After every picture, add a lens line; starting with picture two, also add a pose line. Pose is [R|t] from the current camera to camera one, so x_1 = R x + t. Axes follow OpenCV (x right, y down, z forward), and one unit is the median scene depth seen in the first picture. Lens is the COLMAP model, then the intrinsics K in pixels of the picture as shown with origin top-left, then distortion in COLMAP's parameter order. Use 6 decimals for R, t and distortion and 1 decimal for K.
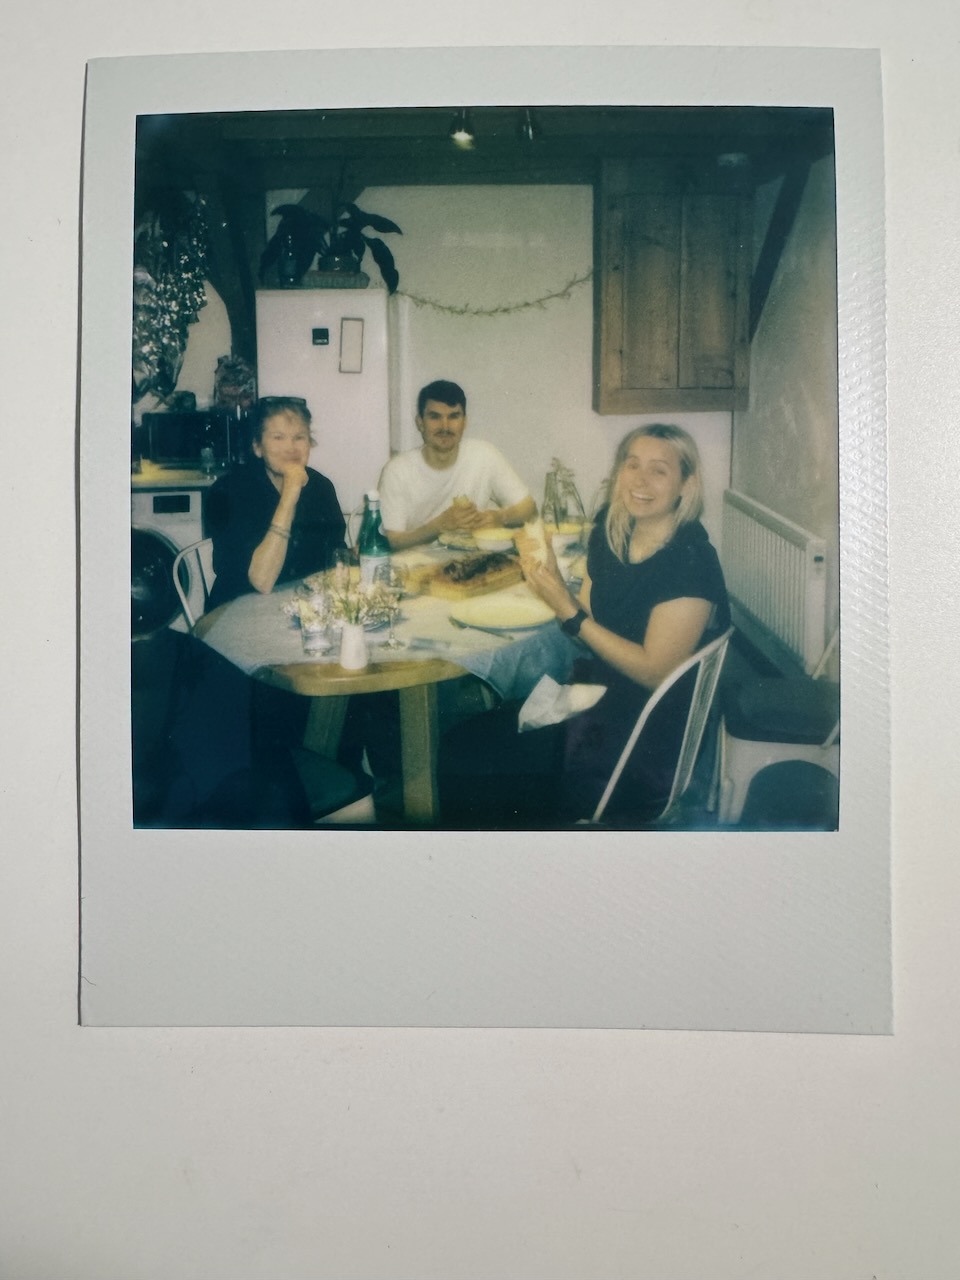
lens RADIAL K [[883.6, 0, 468.3], [0, 883.6, 643.5], [0, 0, 1]] dist [-0.003056, -0.002659]
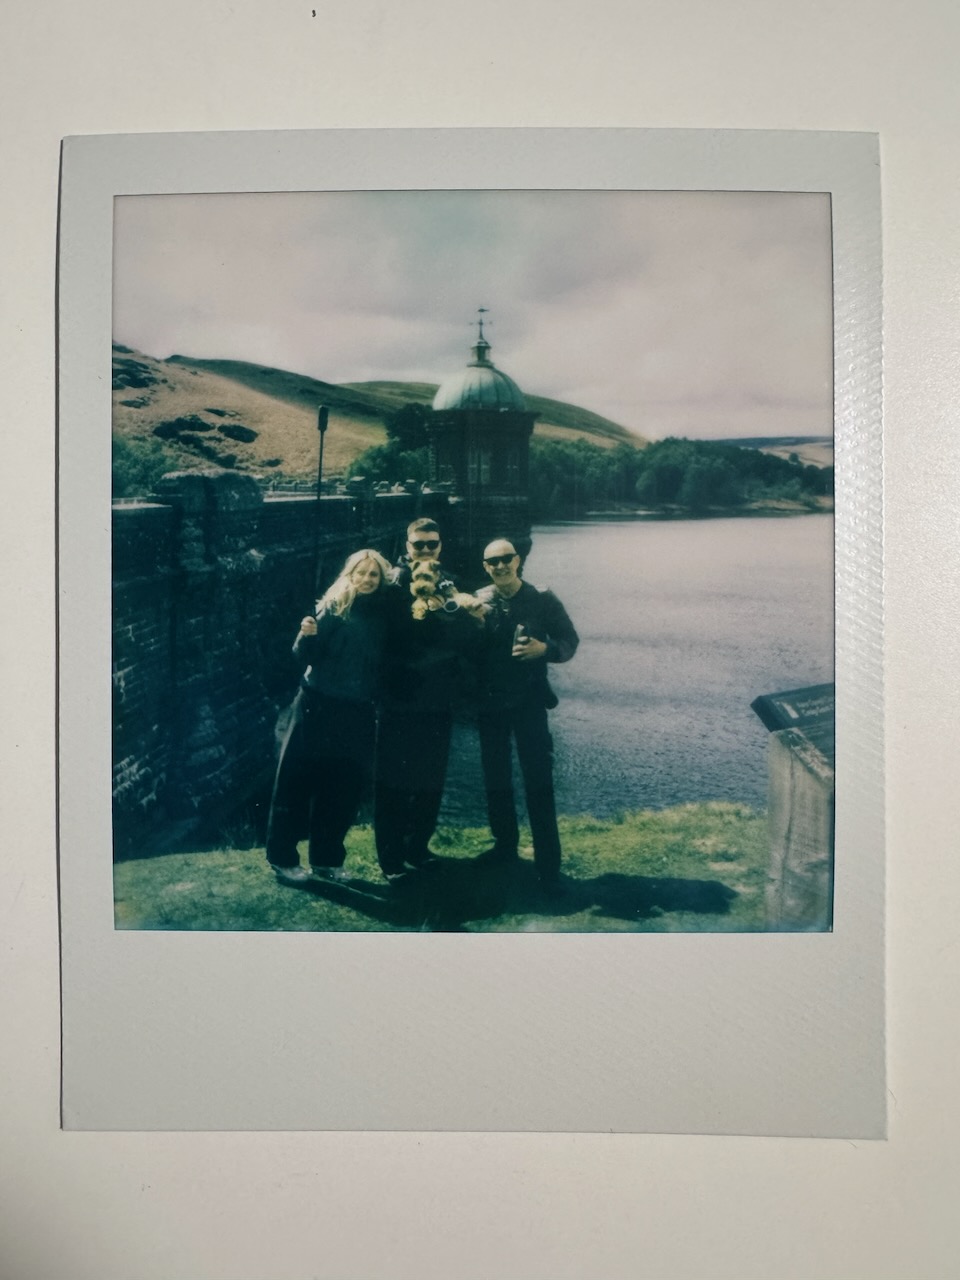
lens RADIAL K [[899.0, 0, 477.6], [0, 899.0, 628.3], [0, 0, 1]] dist [0.001732, 0.002334]
pose [[0.999786, -0.001014, 0.020684, -0.000065], [0.000772, 0.999931, 0.011724, -0.125712], [-0.020694, -0.011706, 0.999717, 0.001989]]
